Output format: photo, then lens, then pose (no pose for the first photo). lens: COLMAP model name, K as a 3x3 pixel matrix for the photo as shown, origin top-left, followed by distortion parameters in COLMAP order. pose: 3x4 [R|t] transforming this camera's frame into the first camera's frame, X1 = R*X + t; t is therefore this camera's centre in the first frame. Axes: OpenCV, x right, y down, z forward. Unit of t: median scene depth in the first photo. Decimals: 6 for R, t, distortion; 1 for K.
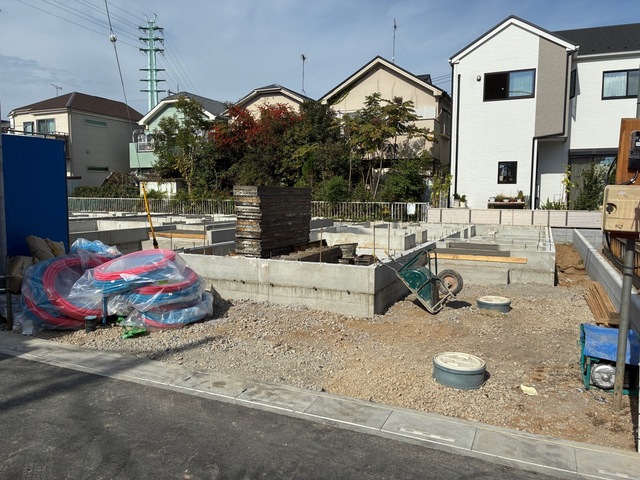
lens RADIAL K [[491.4, 0, 321.5], [0, 491.4, 243.6], [0, 0, 1]] dist [0.021709, -0.011010]
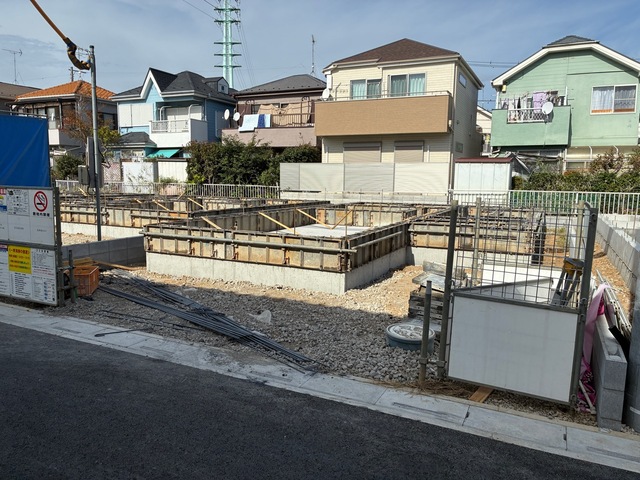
lens RADIAL K [[484.5, 0, 318.0], [0, 484.5, 236.5], [0, 0, 1]] dist [0.024106, -0.008453]
pose [[0.999815, 0.009415, -0.016778, -0.886856], [-0.009010, 0.999669, 0.024087, -0.054595], [0.017000, -0.023932, 0.999569, 0.423716]]
